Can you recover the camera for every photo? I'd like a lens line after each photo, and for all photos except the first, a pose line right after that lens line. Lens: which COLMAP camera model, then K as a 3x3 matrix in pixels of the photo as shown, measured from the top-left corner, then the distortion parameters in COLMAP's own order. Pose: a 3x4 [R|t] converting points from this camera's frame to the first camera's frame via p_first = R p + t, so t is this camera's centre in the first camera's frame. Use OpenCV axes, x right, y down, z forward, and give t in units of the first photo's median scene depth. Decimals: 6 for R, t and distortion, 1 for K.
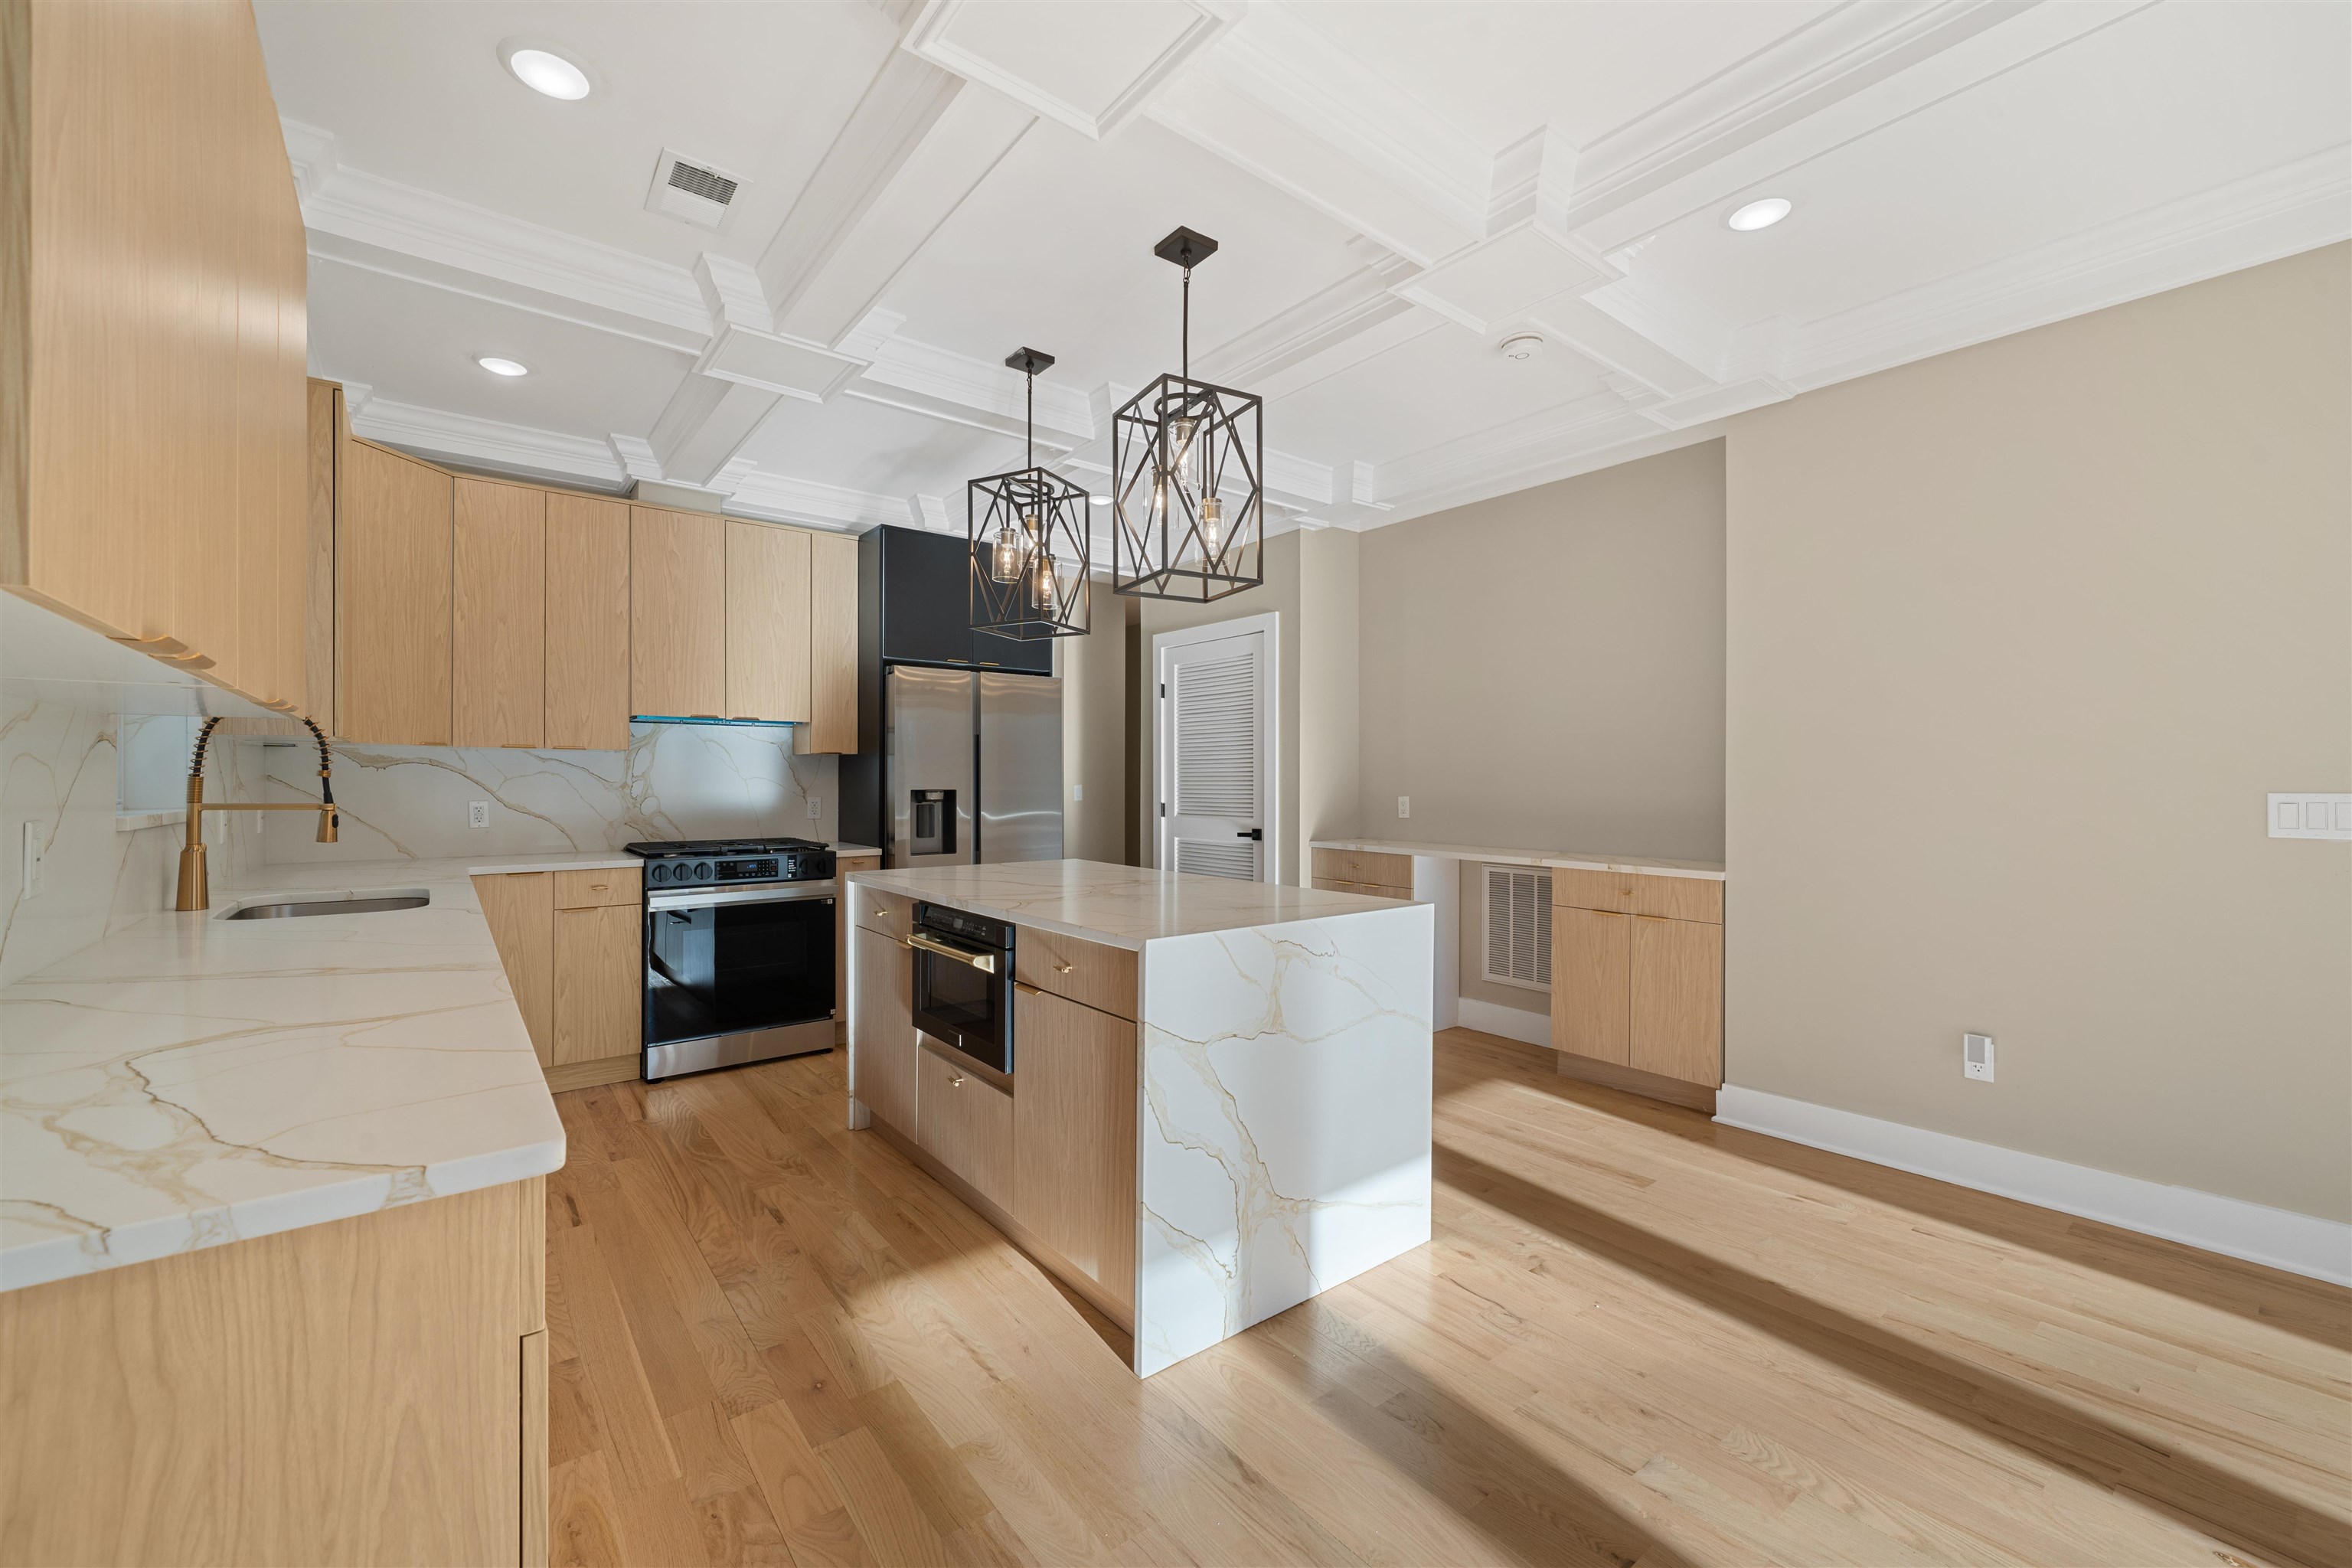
lens RADIAL K [[945.2, 0, 1173.7], [0, 945.2, 777.1], [0, 0, 1]] dist [-0.003547, 0.000437]
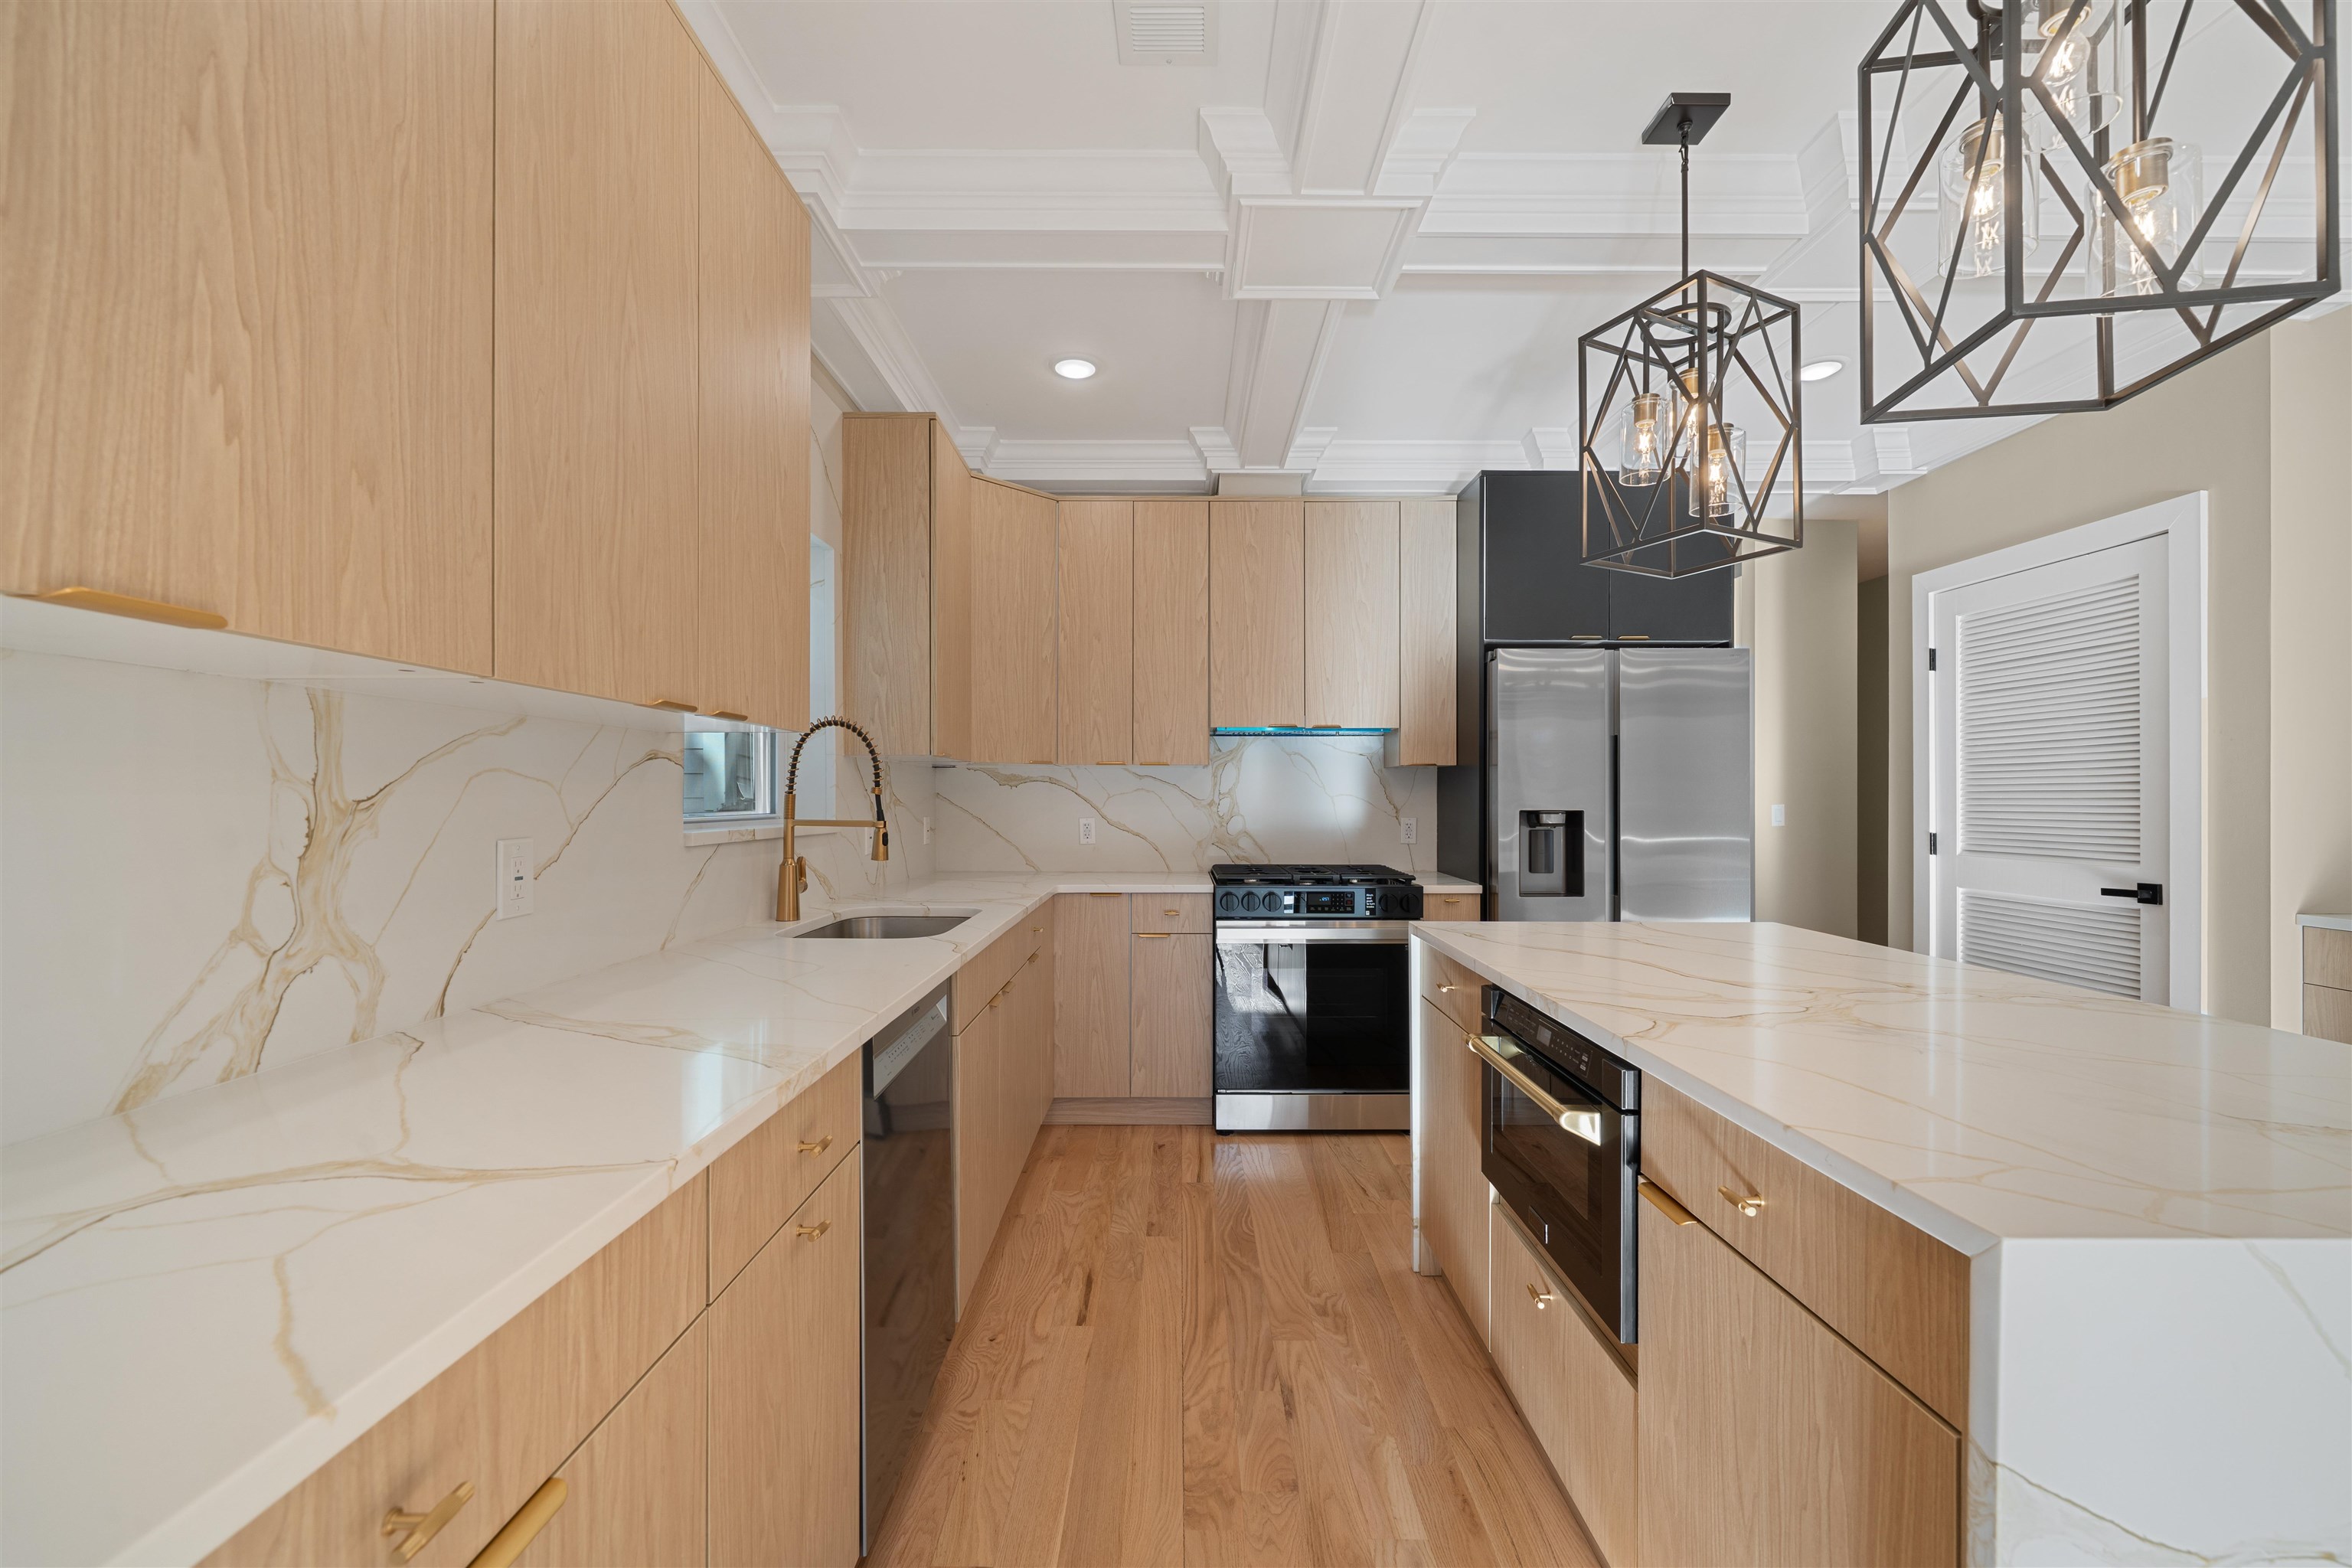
lens RADIAL K [[945.2, 0, 1174.2], [0, 945.2, 794.3], [0, 0, 1]] dist [-0.003547, 0.000437]
pose [[0.784199, -0.001959, -0.620506, -0.029511], [0.001754, 0.999998, -0.000941, 0.001022], [0.620507, -0.000350, 0.784201, 0.283999]]
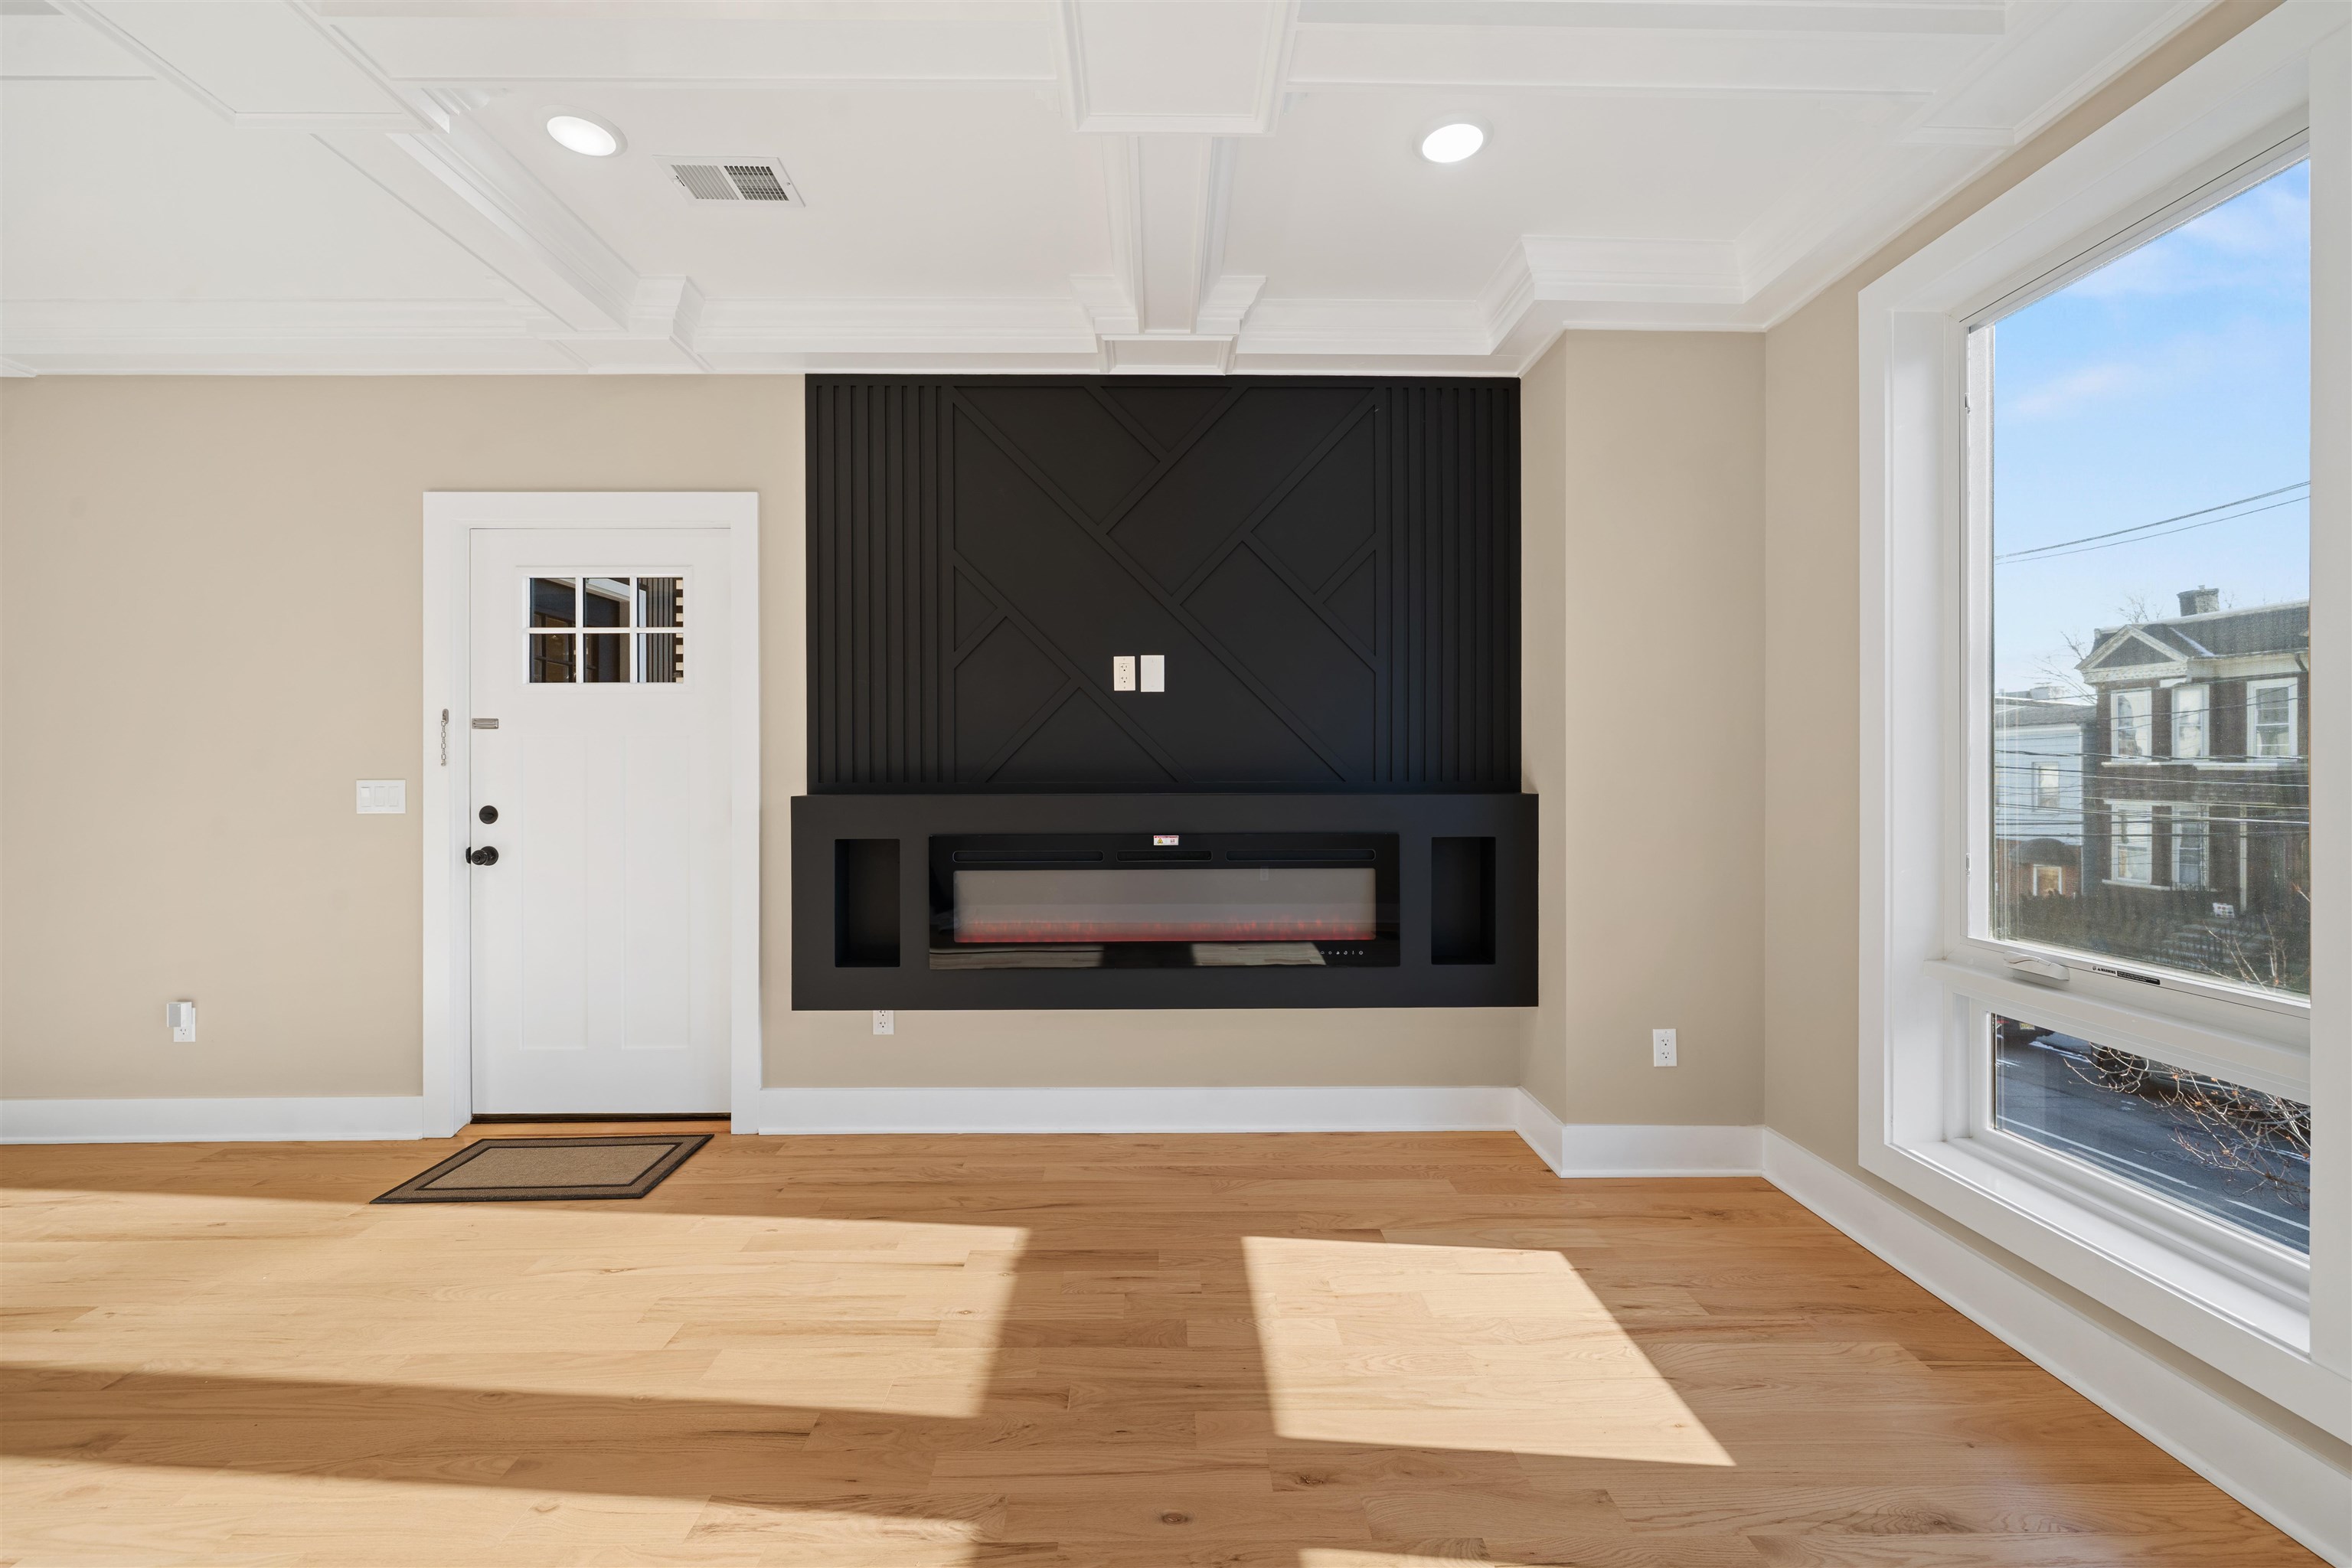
lens RADIAL K [[945.2, 0, 1170.2], [0, 945.2, 769.2], [0, 0, 1]] dist [-0.003547, 0.000437]
pose [[0.606304, -0.001868, 0.795230, 0.541959], [-0.000669, 0.999996, 0.002858, -0.001717], [-0.795232, -0.002265, 0.606301, -0.471409]]
